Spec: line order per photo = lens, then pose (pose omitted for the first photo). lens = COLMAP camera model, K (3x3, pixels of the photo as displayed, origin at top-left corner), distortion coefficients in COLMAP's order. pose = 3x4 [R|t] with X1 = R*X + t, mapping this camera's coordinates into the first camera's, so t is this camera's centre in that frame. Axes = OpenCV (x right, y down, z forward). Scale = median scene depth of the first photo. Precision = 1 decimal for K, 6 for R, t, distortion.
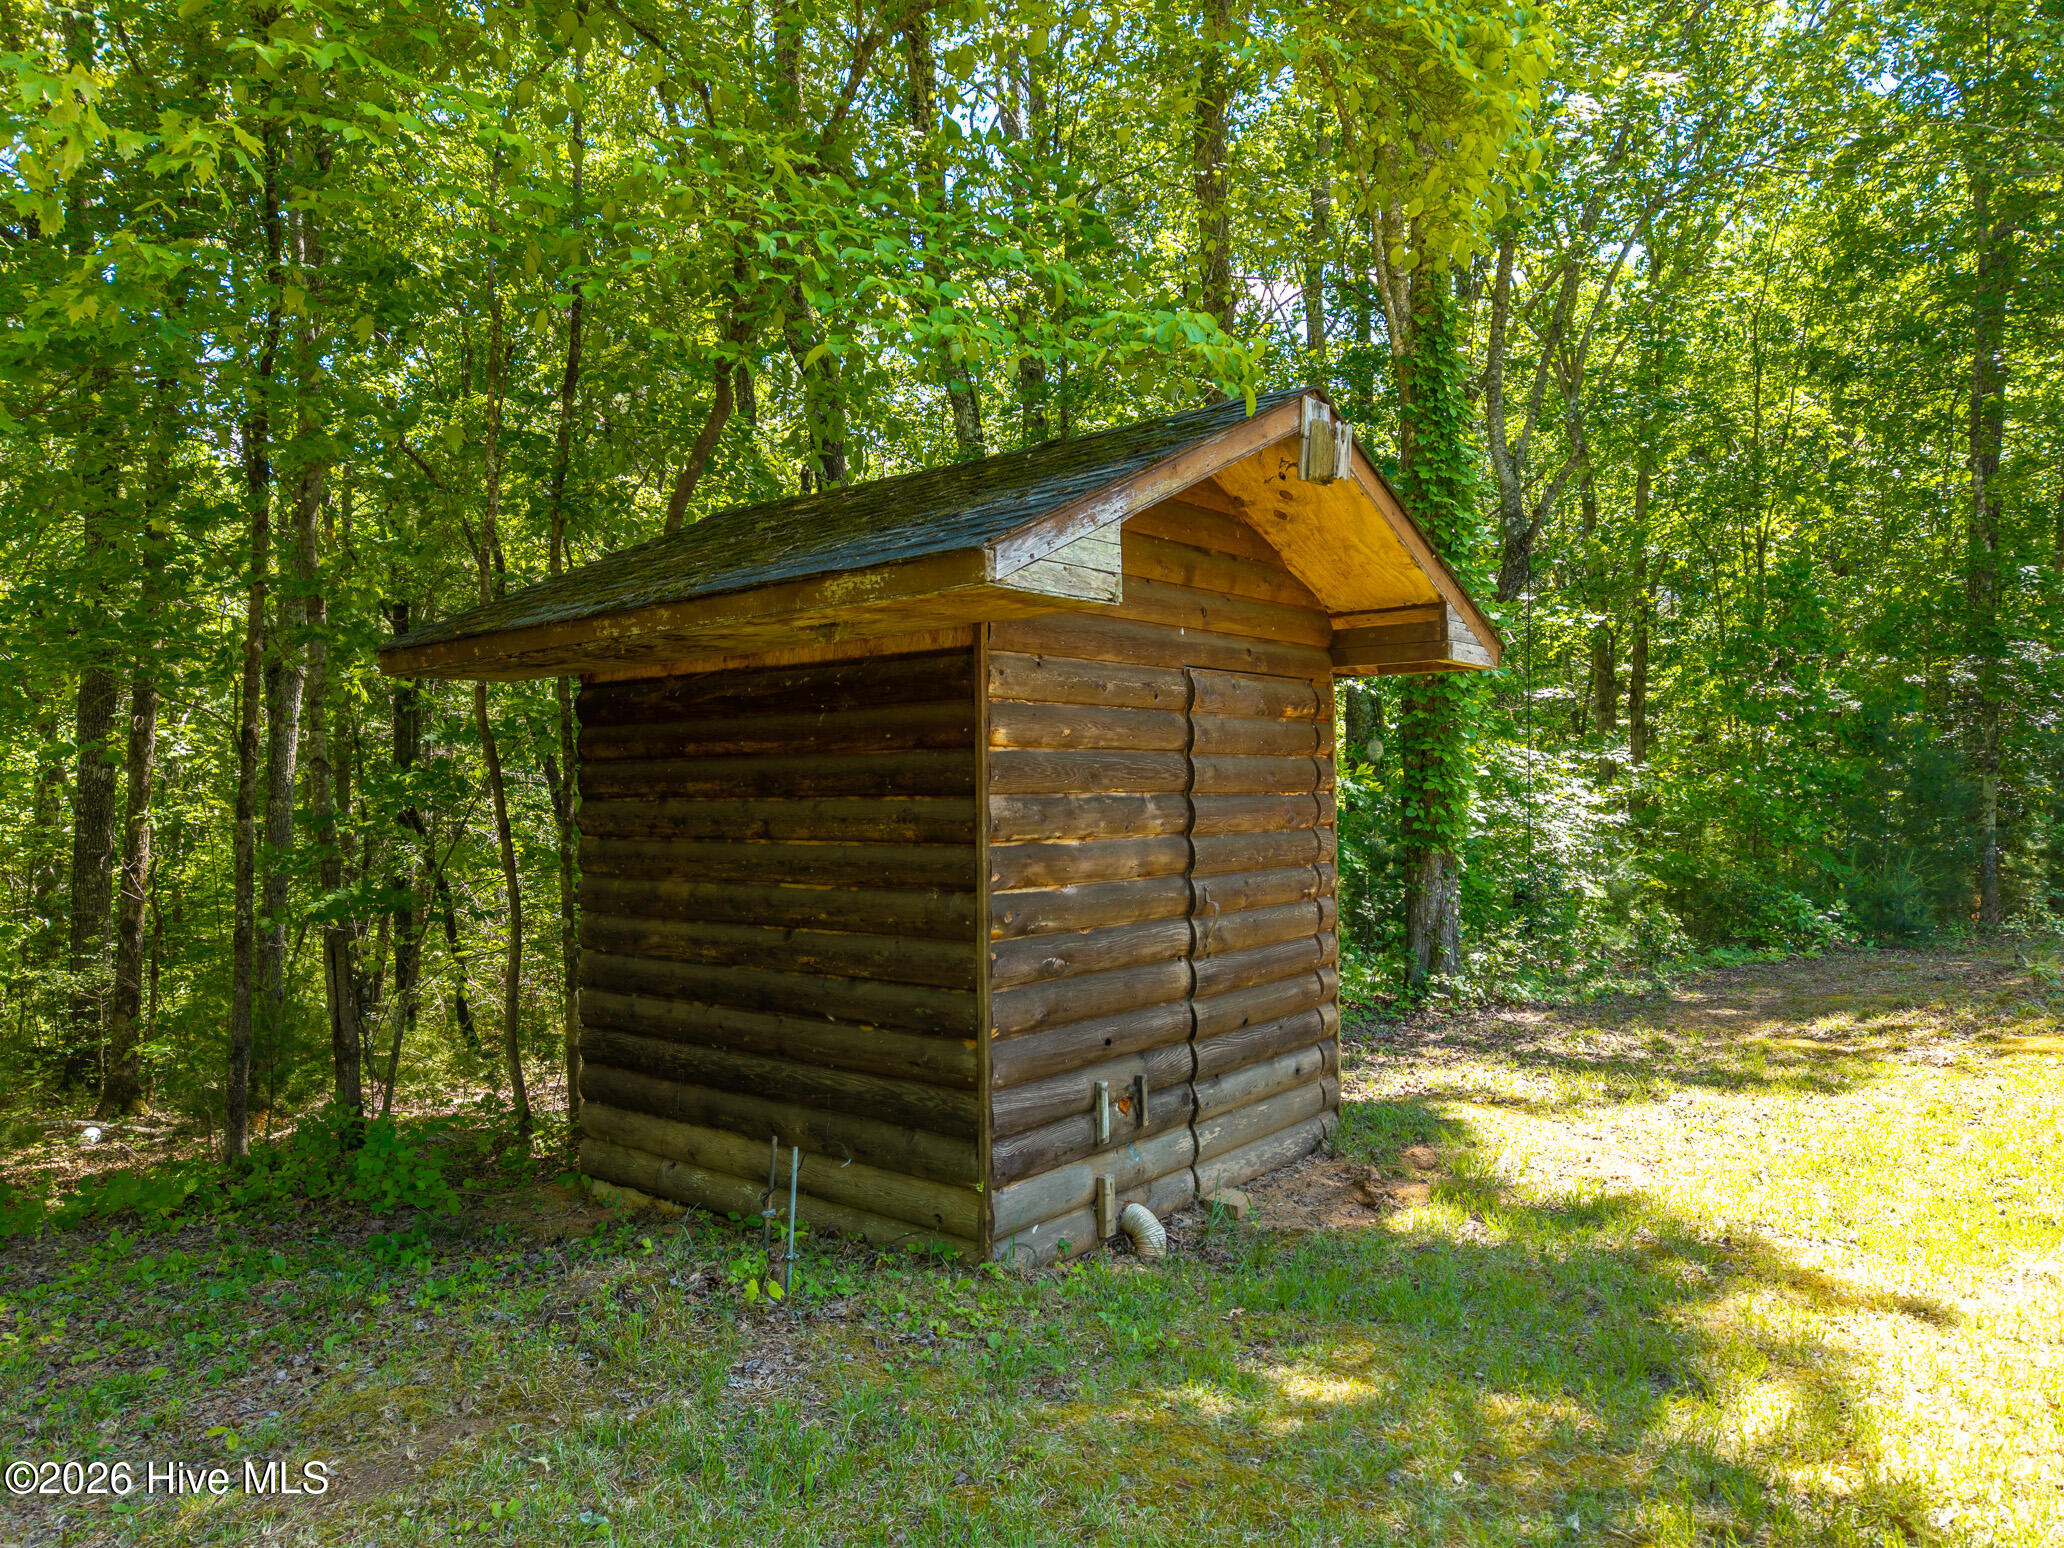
lens RADIAL K [[1425.2, 0, 1001.3], [0, 1425.2, 778.5], [0, 0, 1]] dist [0.017090, -0.008028]
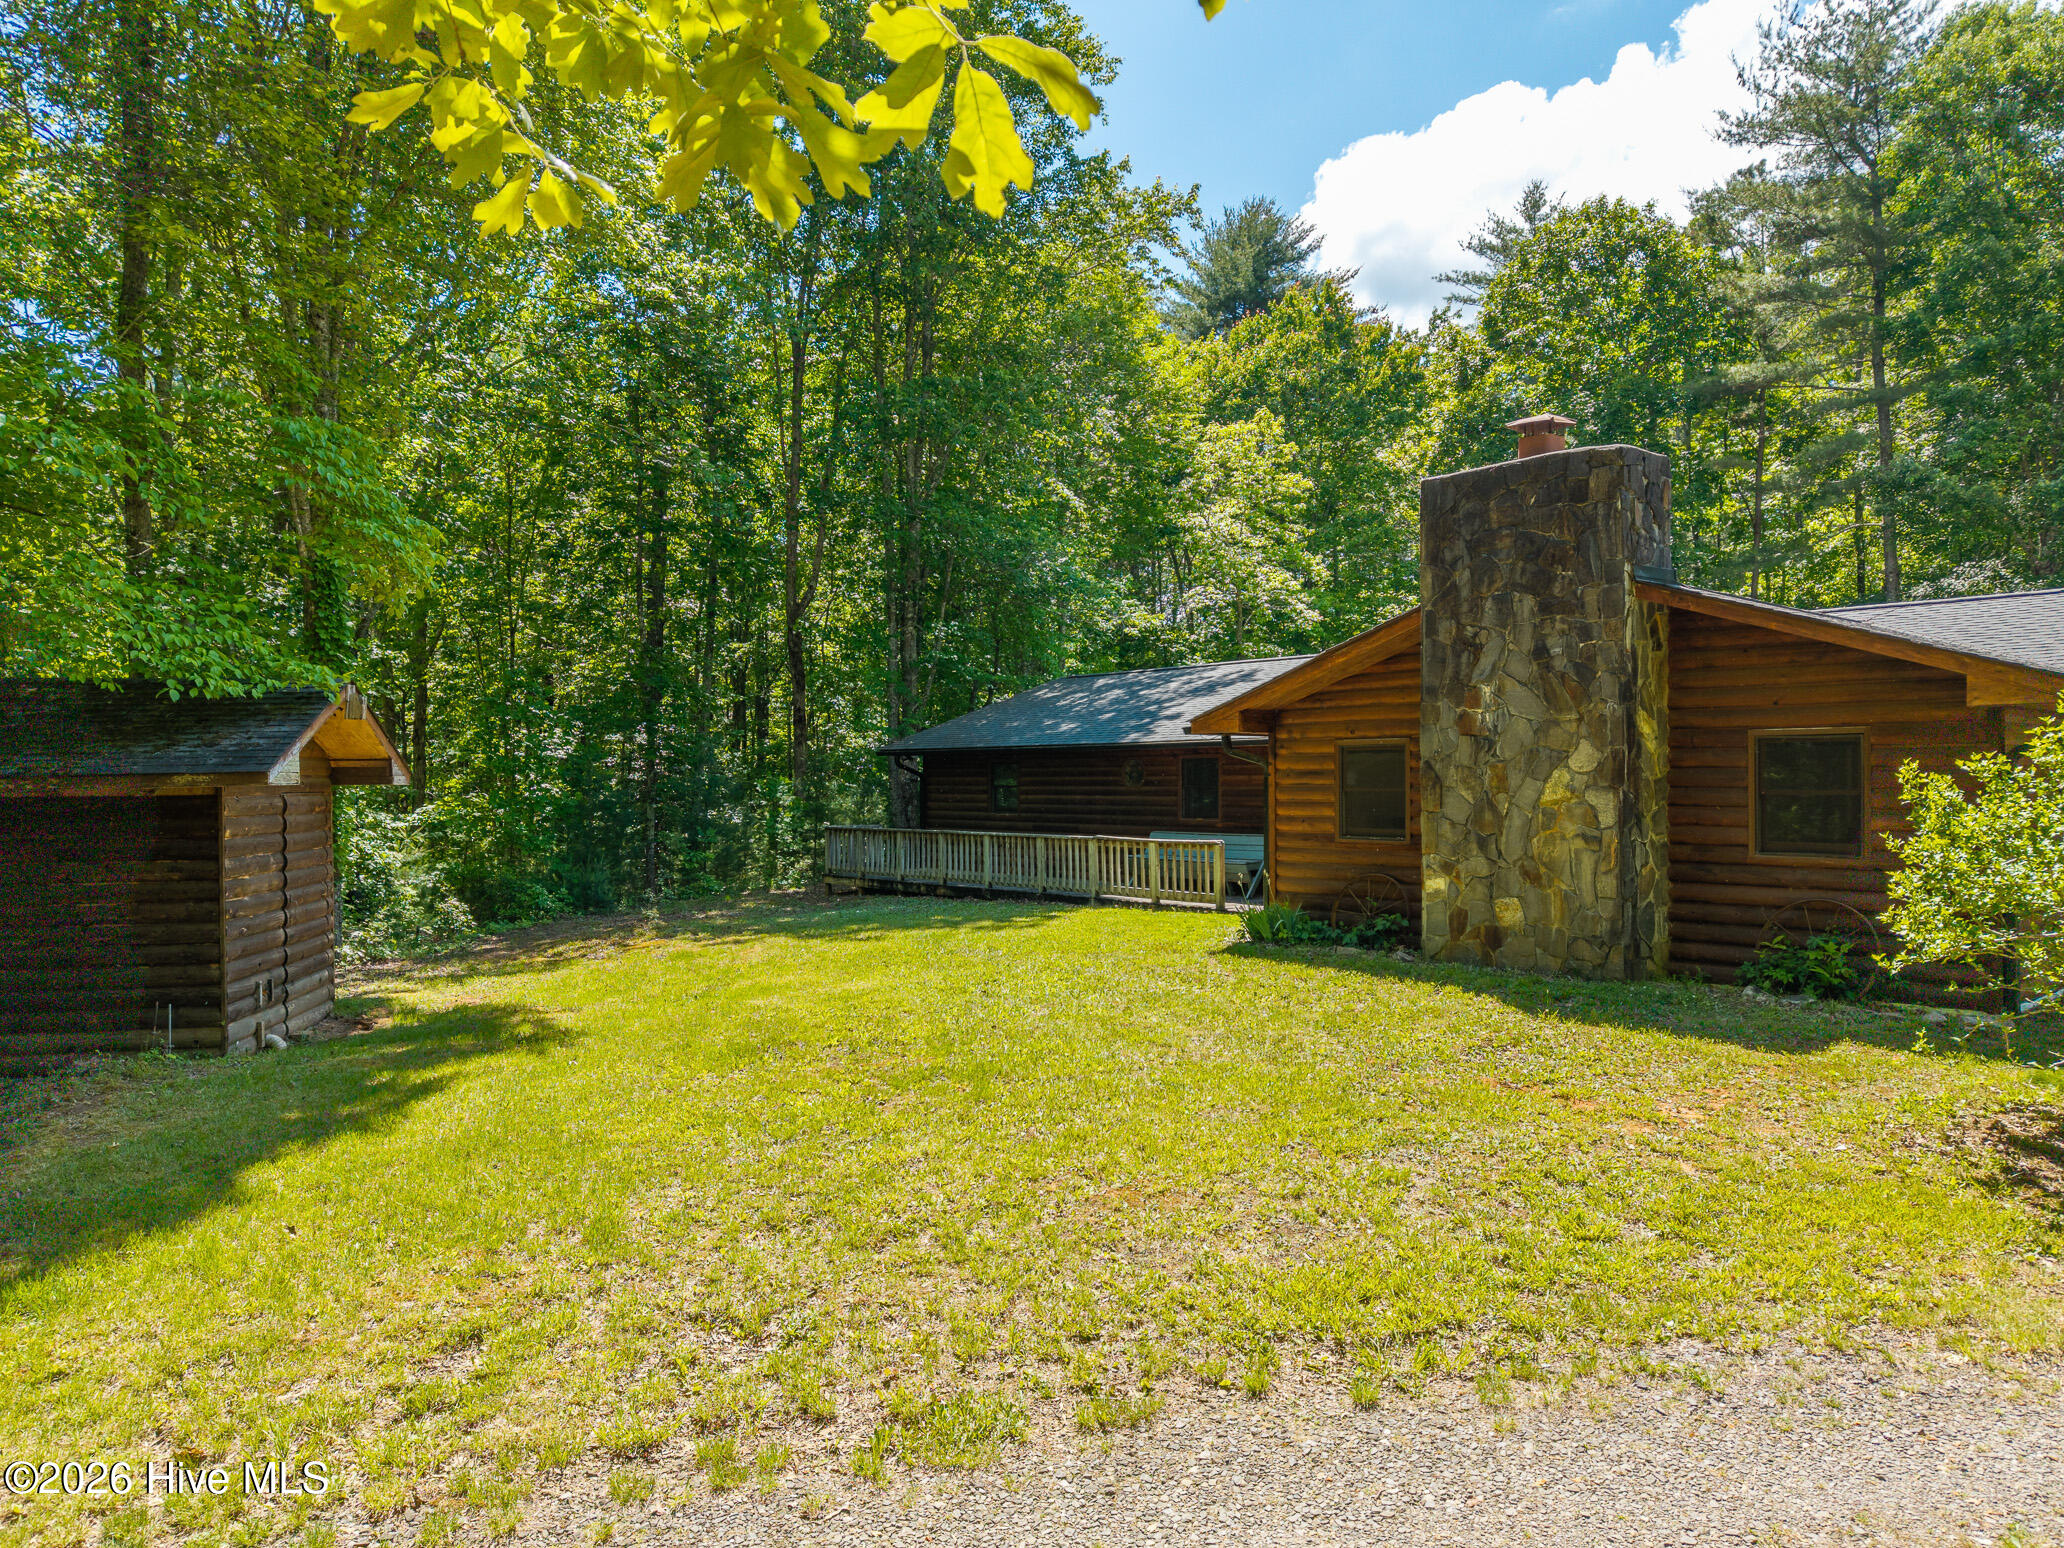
lens RADIAL K [[1425.2, 0, 1001.3], [0, 1425.2, 778.5], [0, 0, 1]] dist [0.017090, -0.008028]
pose [[0.681812, 0.006872, 0.731495, -0.737389], [-0.006403, 0.999974, -0.003426, -0.103467], [-0.731500, -0.002348, 0.681838, -1.325113]]
